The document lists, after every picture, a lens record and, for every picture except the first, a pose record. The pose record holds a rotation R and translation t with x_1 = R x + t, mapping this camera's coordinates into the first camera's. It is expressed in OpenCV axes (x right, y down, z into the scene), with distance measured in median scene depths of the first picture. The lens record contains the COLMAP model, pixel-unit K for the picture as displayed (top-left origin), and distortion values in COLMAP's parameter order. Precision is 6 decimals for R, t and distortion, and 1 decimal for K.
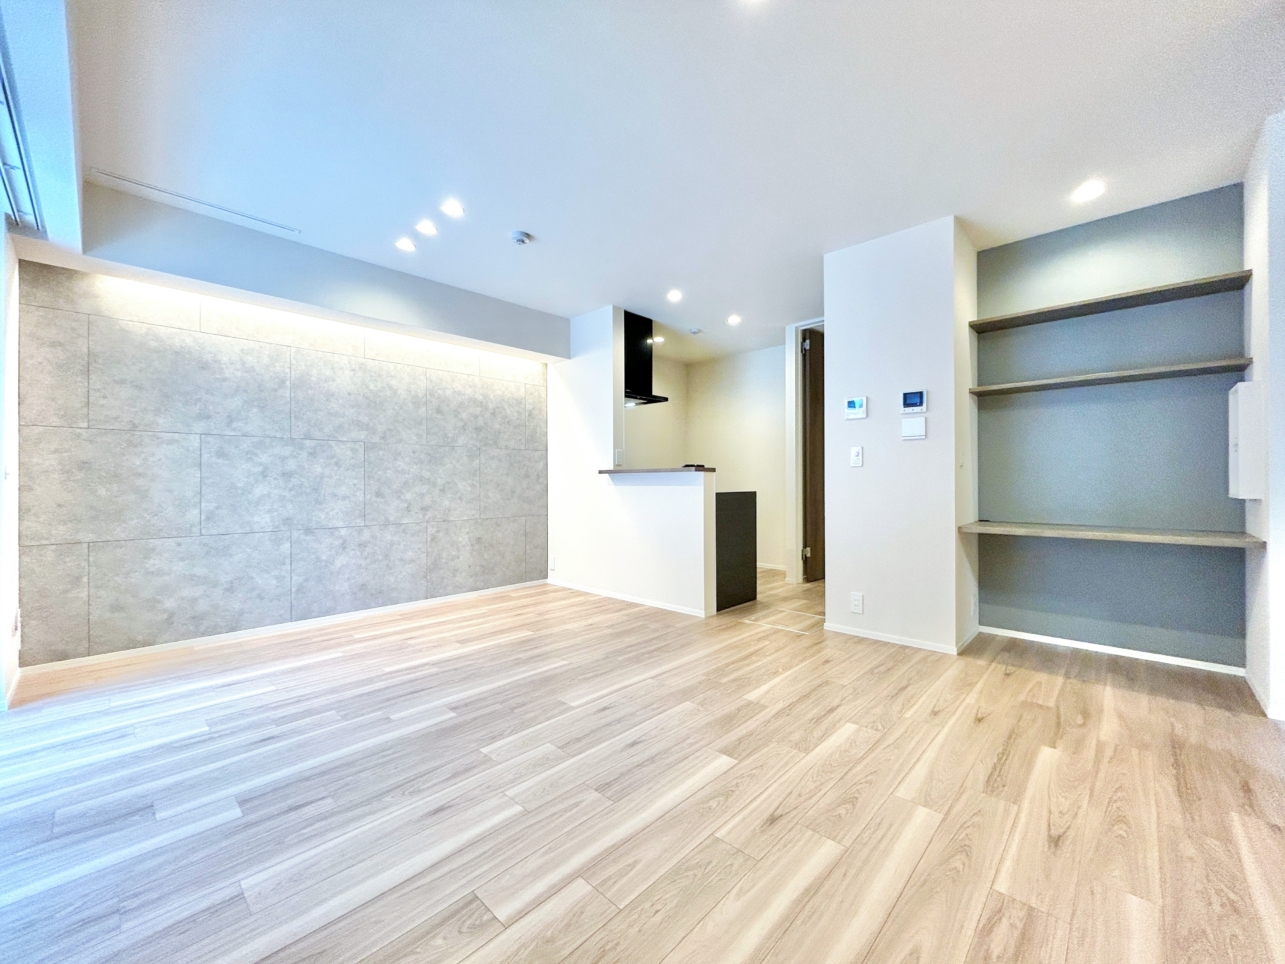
lens RADIAL K [[515.0, 0, 639.8], [0, 515.0, 481.4], [0, 0, 1]] dist [-0.002500, -0.000170]
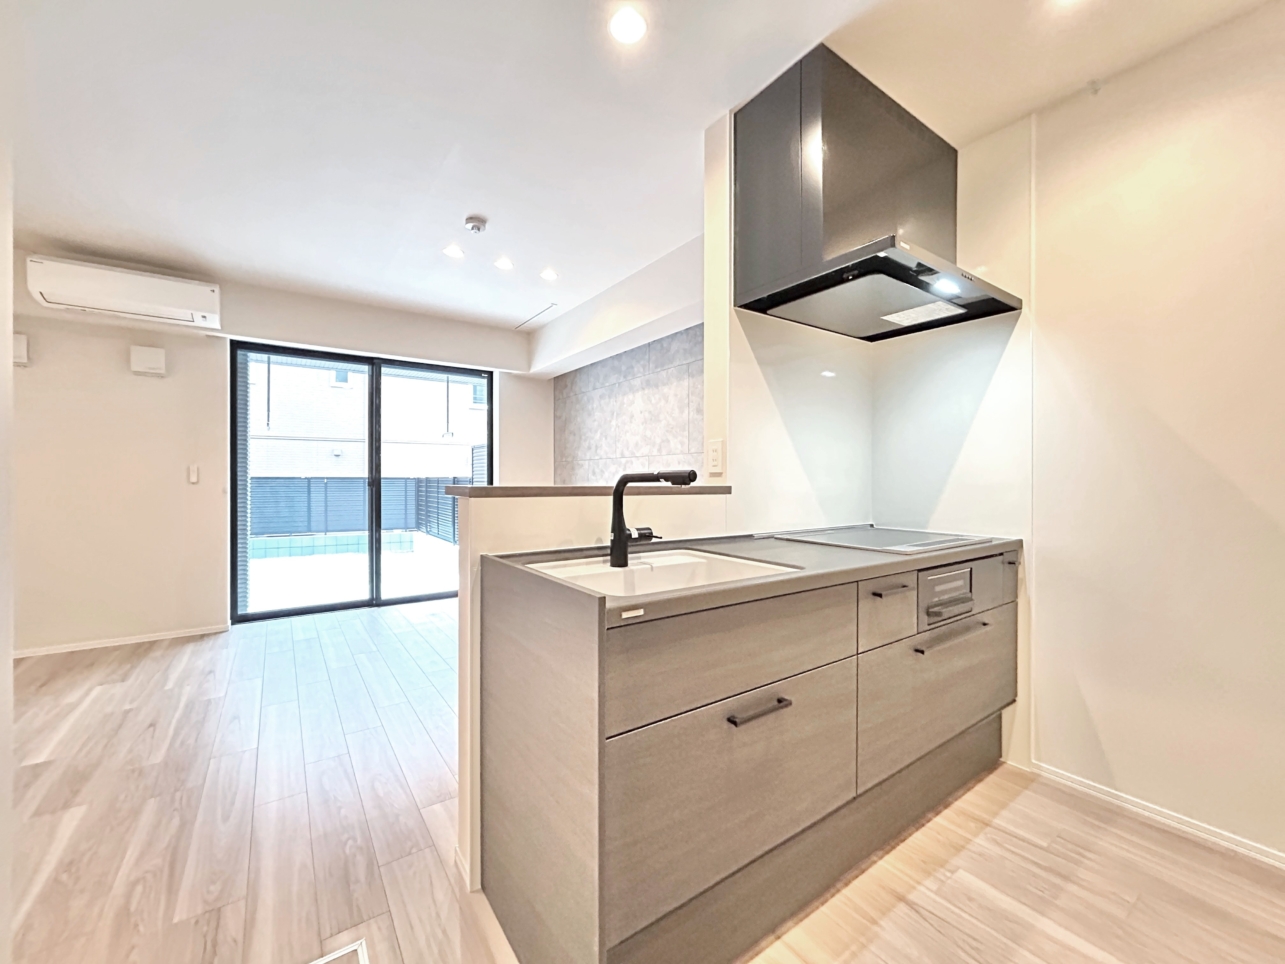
lens RADIAL K [[515.0, 0, 646.3], [0, 515.0, 481.5], [0, 0, 1]] dist [-0.002500, -0.000170]
pose [[-0.185393, 0.007031, -0.982639, 0.558986], [0.002925, 0.999974, 0.006603, -0.037911], [0.982660, -0.001650, -0.185409, 1.389262]]
